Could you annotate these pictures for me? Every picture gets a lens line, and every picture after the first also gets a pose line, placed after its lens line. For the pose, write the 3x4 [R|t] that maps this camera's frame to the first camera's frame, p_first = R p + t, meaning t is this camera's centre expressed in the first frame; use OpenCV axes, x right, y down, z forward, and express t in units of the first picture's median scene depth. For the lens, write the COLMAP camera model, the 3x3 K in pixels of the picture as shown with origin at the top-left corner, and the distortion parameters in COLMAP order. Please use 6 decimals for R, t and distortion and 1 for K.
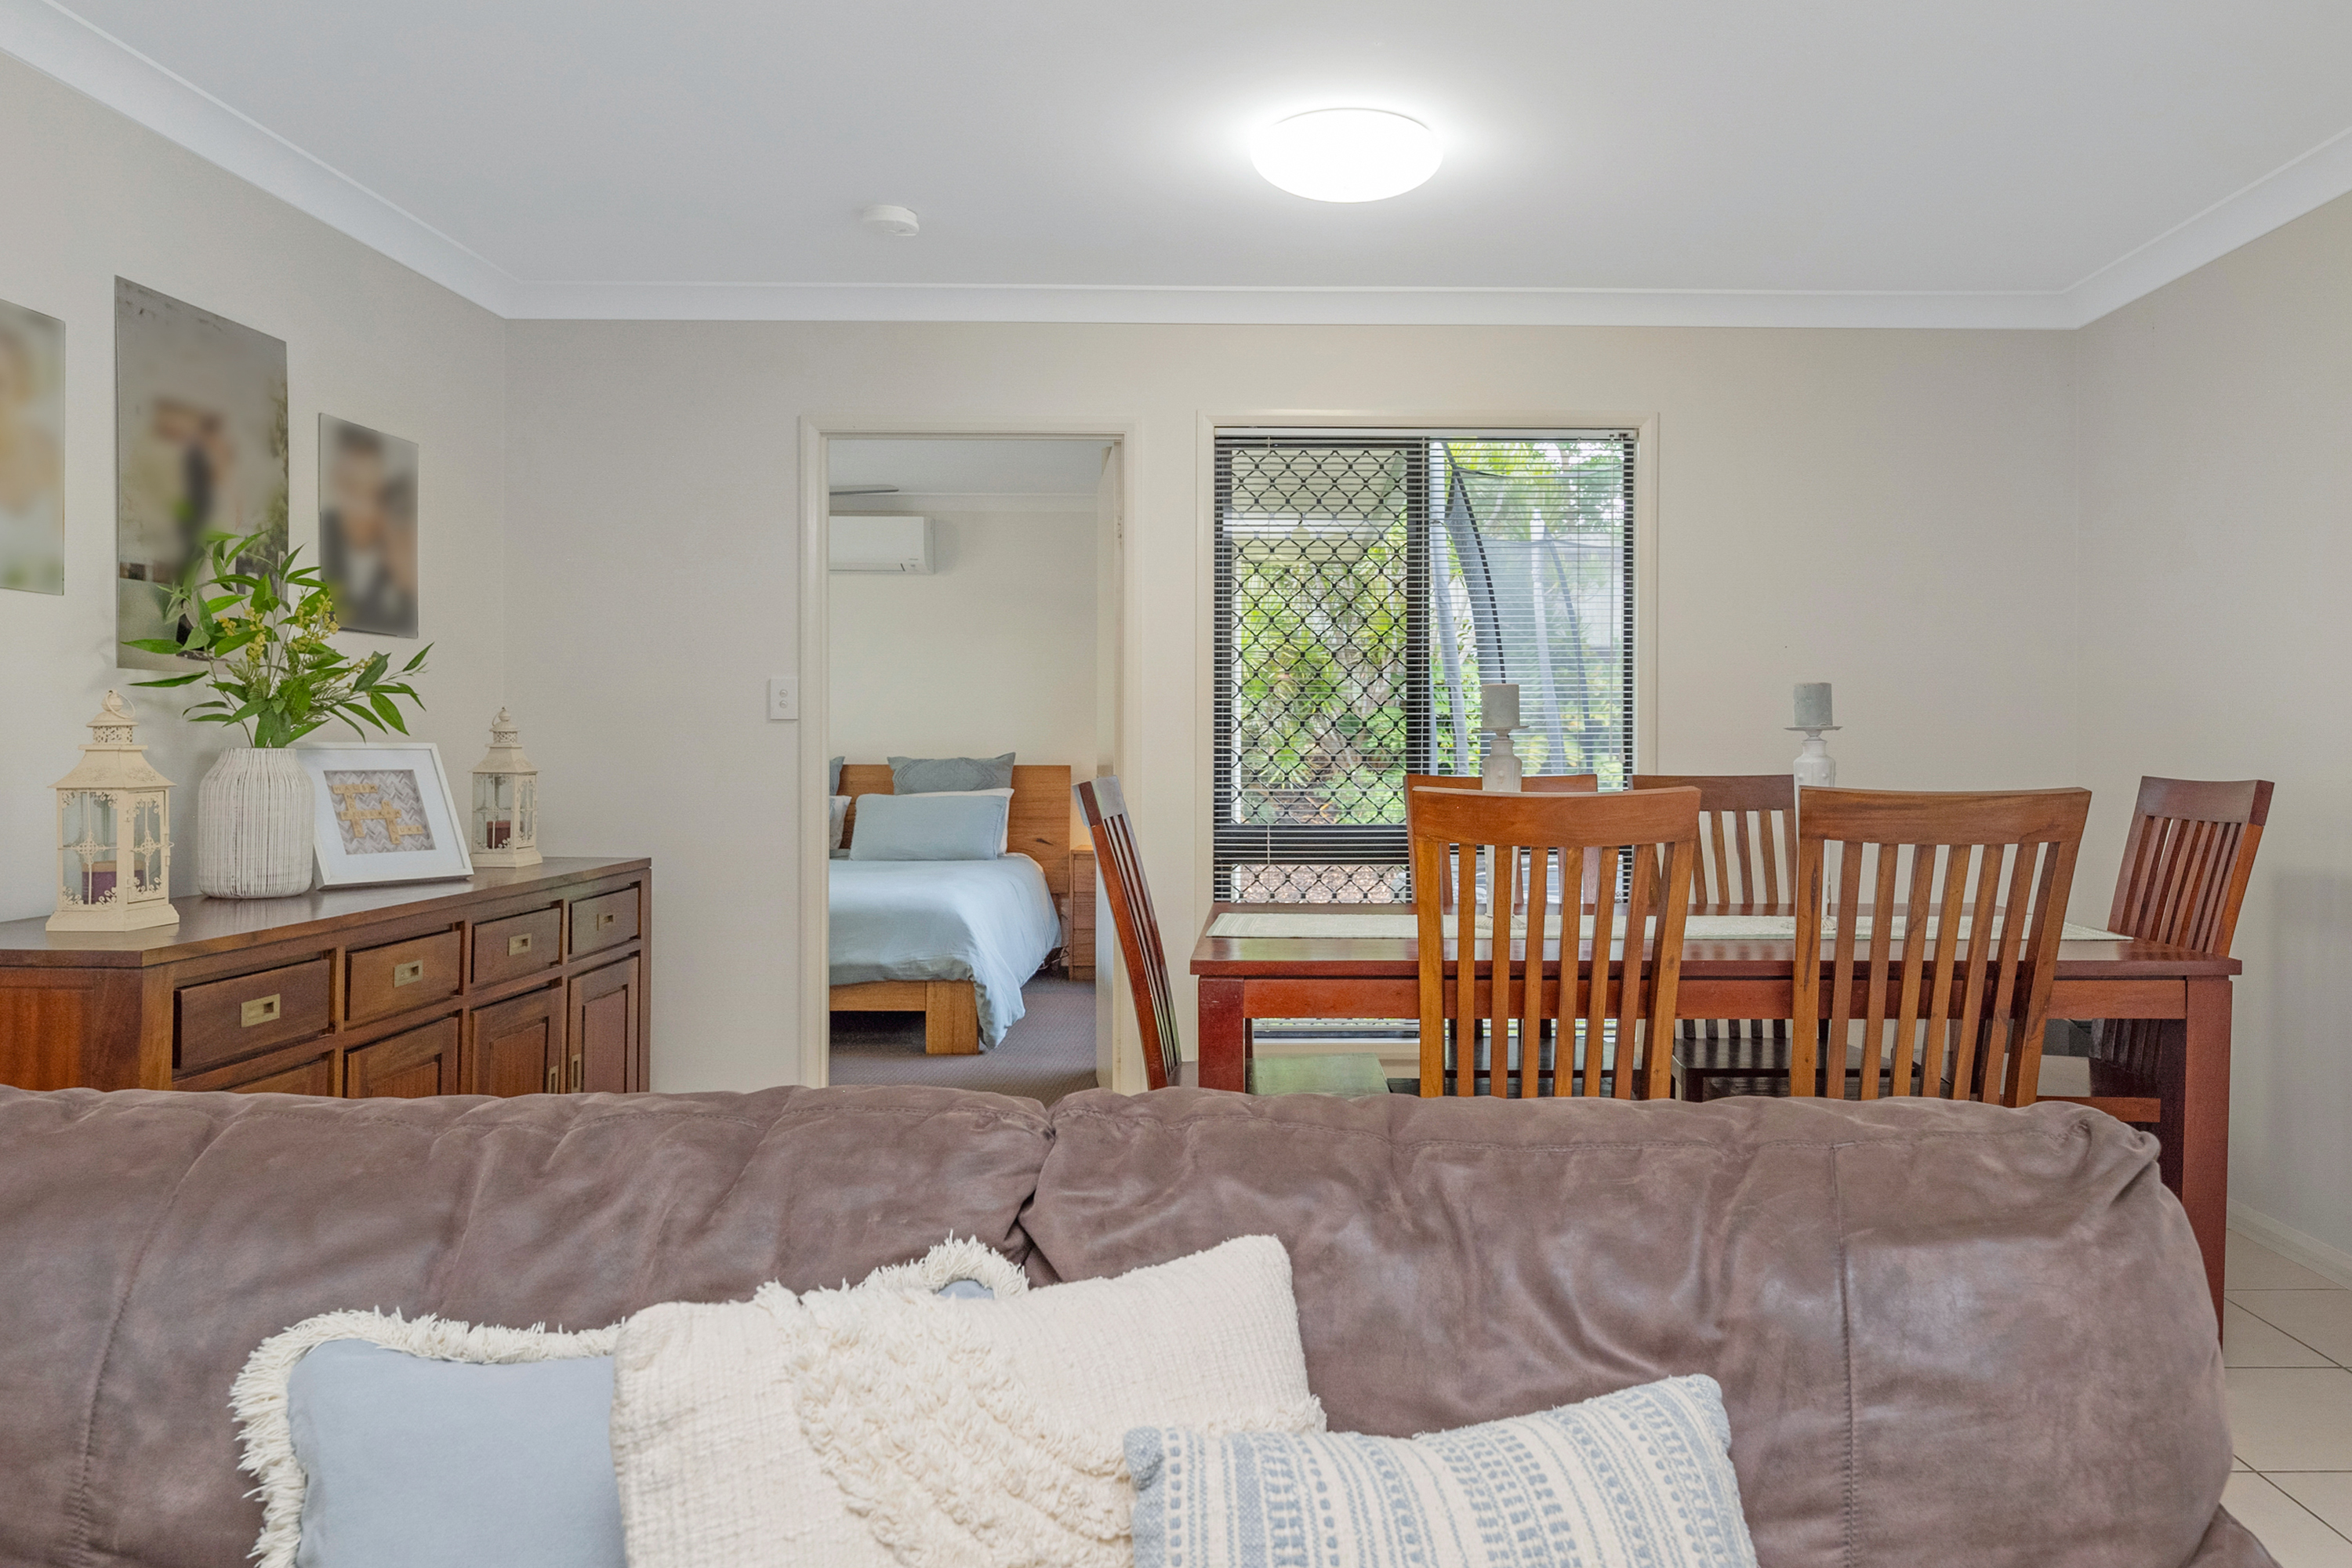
lens RADIAL K [[1319.7, 0, 1178.2], [0, 1319.7, 731.9], [0, 0, 1]] dist [0.001540, 0.000445]
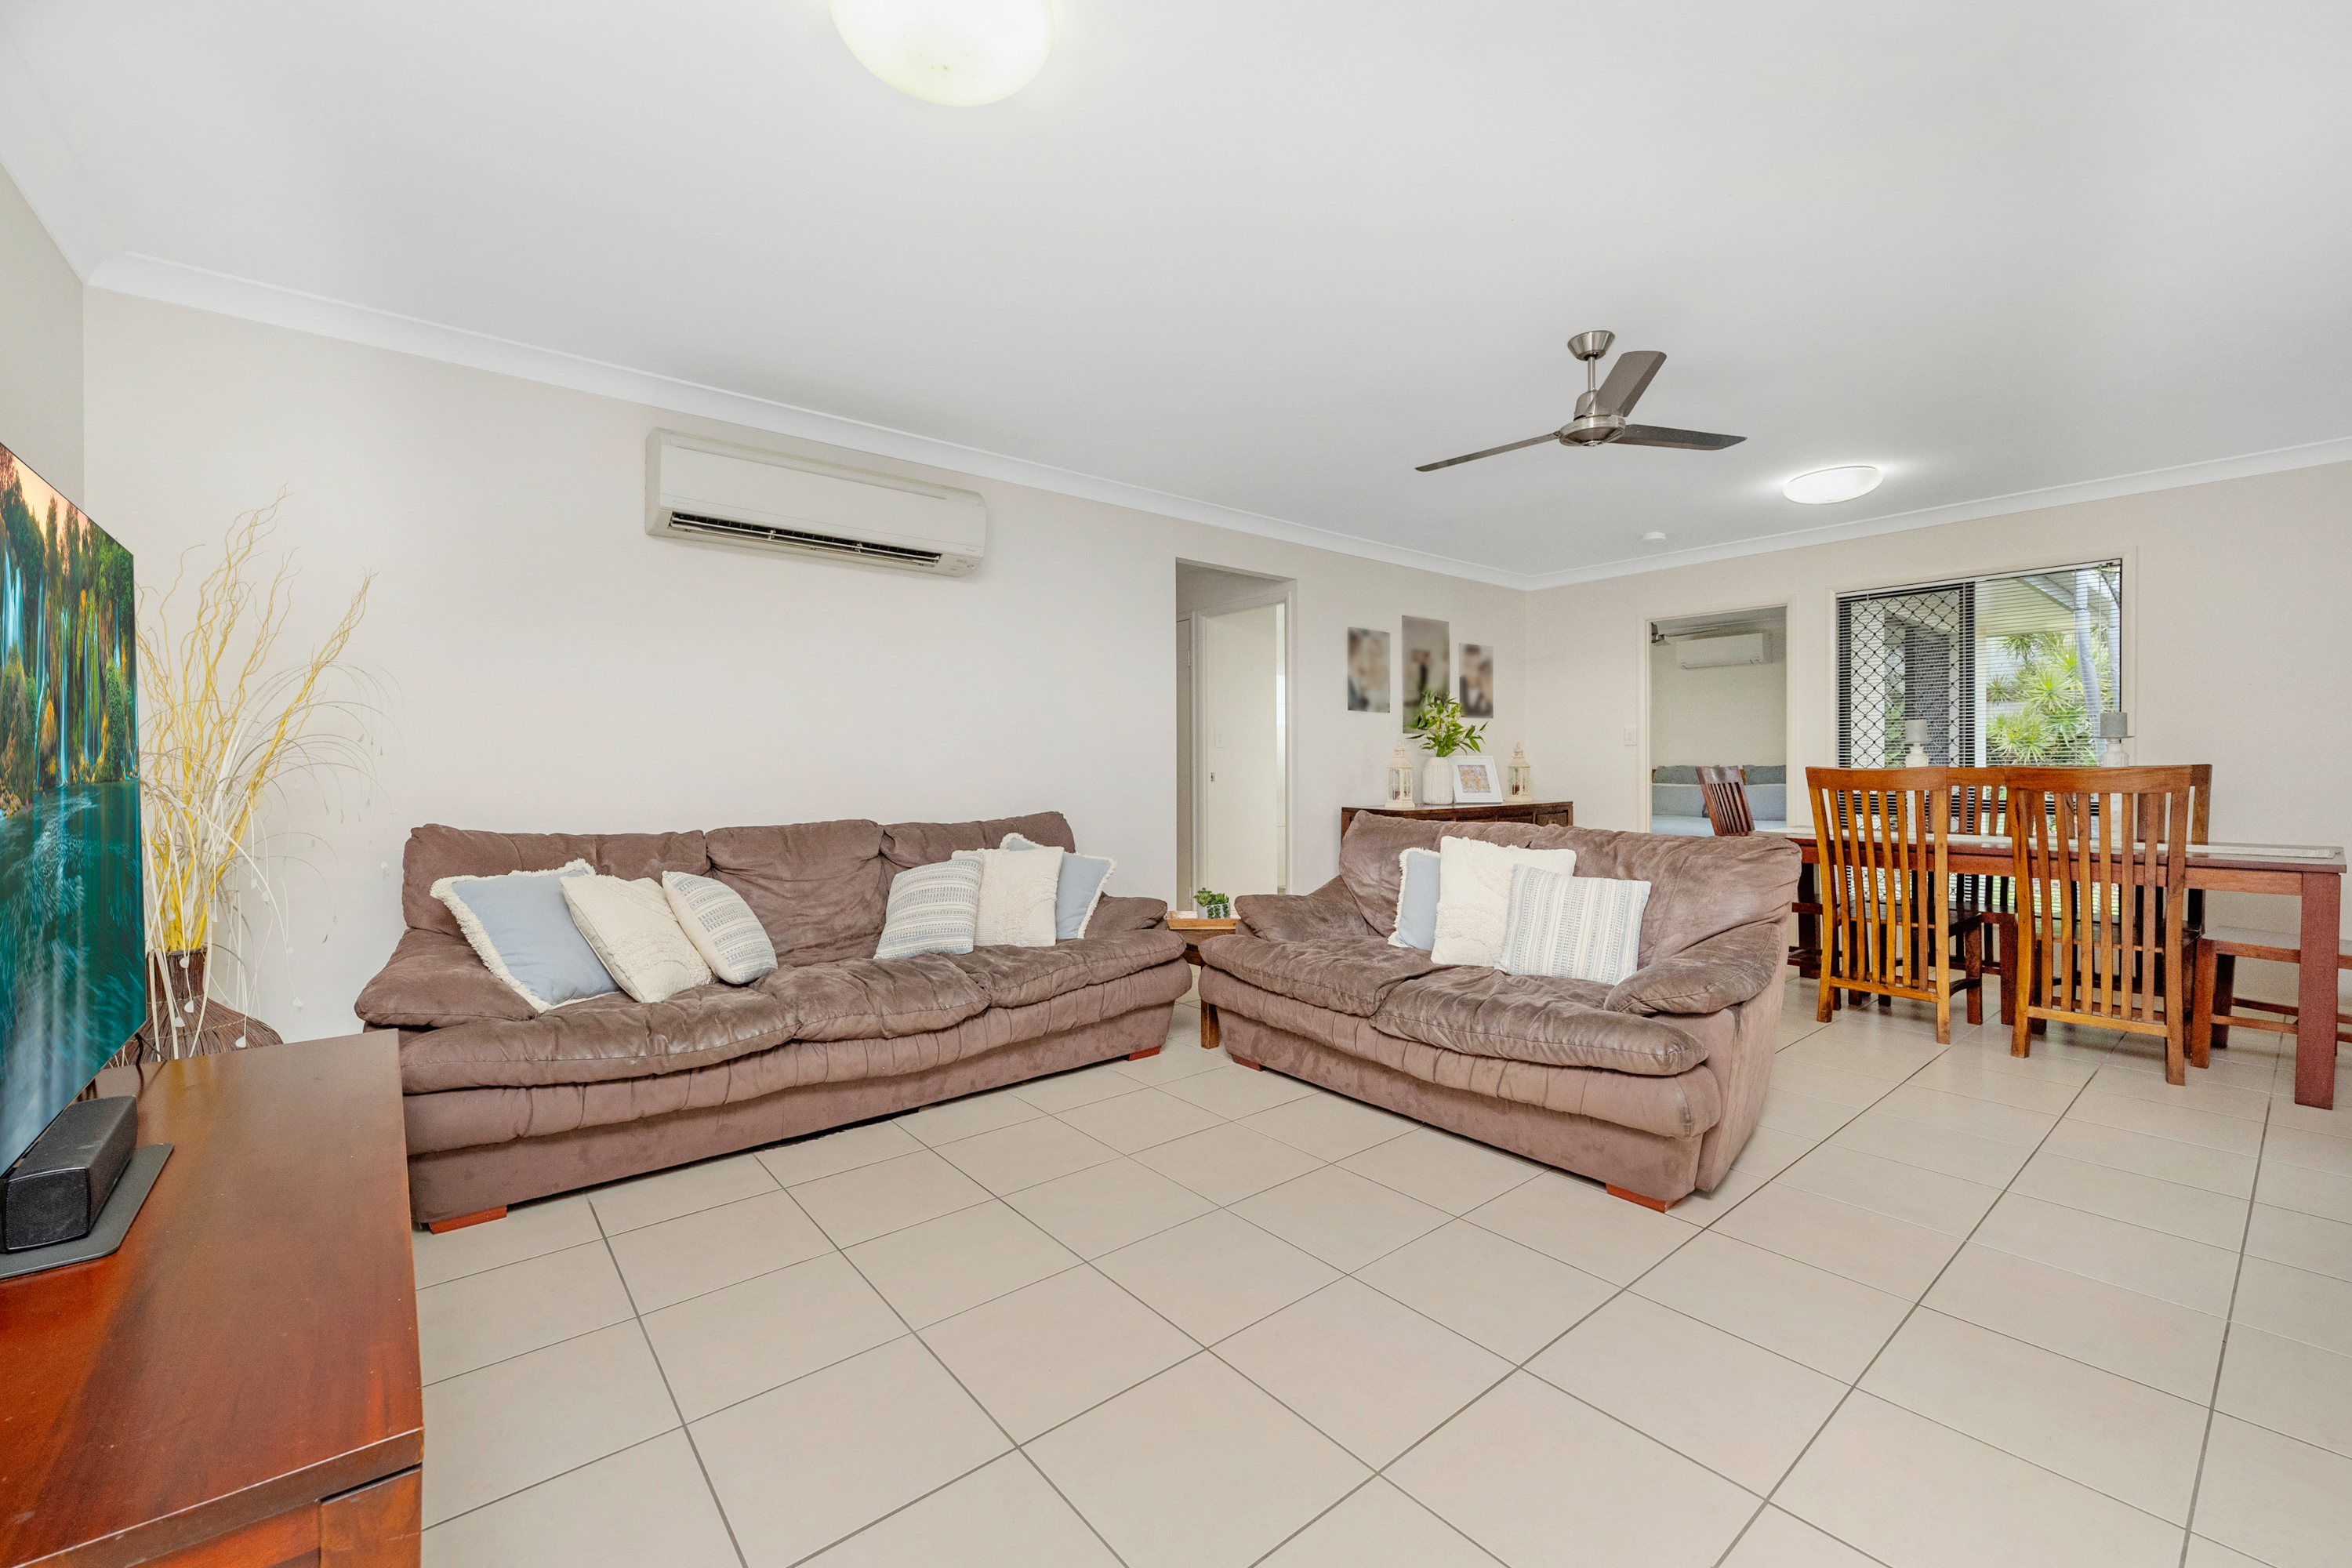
lens RADIAL K [[950.1, 0, 1176.0], [0, 950.1, 784.0], [0, 0, 1]] dist [-0.000305, -0.000021]
pose [[0.582965, 0.012927, -0.812394, 0.755541], [0.006961, 0.999757, 0.020903, 0.023377], [0.812467, -0.017841, 0.582734, -0.803190]]
